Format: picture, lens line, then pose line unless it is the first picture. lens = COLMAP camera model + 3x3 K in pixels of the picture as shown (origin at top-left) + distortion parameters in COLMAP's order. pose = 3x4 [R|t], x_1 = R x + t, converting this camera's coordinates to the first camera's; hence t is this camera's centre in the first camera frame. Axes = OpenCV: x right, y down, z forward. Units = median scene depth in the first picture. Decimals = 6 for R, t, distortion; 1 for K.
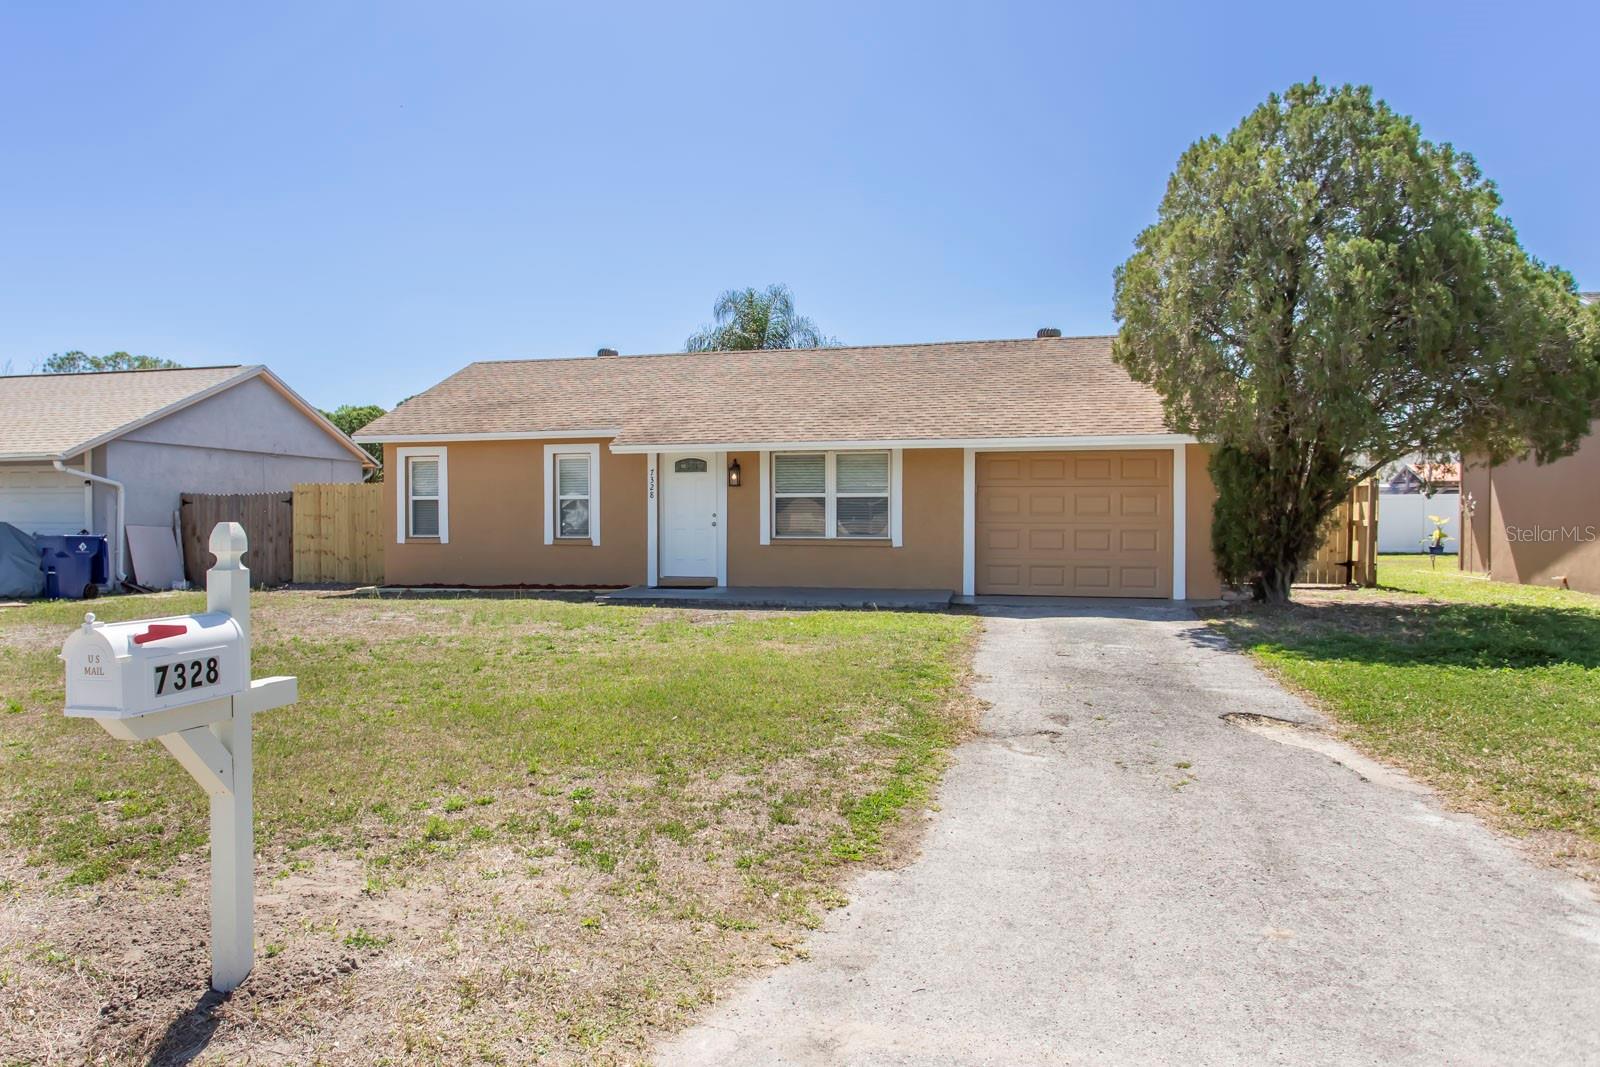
lens RADIAL K [[980.1, 0, 653.7], [0, 980.1, 534.1], [0, 0, 1]] dist [-0.004213, 0.001049]
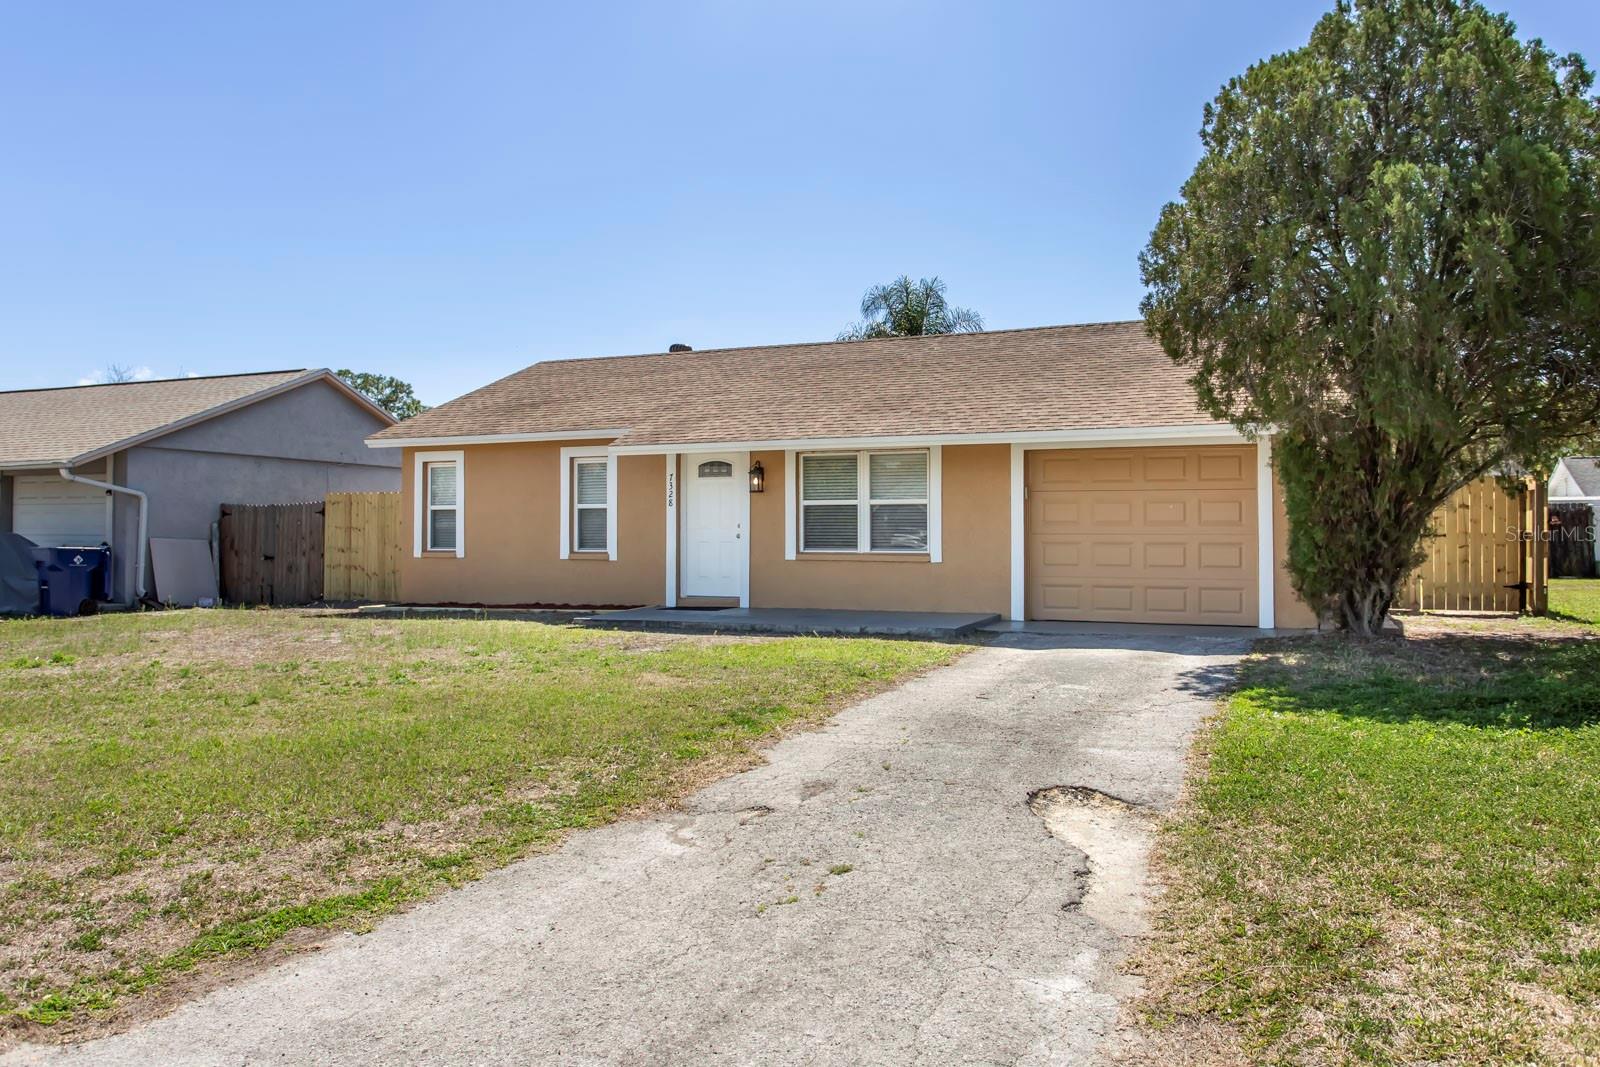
lens RADIAL K [[1024.4, 0, 800.5], [0, 1024.4, 516.5], [0, 0, 1]] dist [-0.000427, -0.000959]
pose [[0.994780, -0.000936, -0.102040, 0.208104], [-0.002810, 0.999328, -0.036558, 0.005704], [0.102006, 0.036654, 0.994108, 0.098050]]
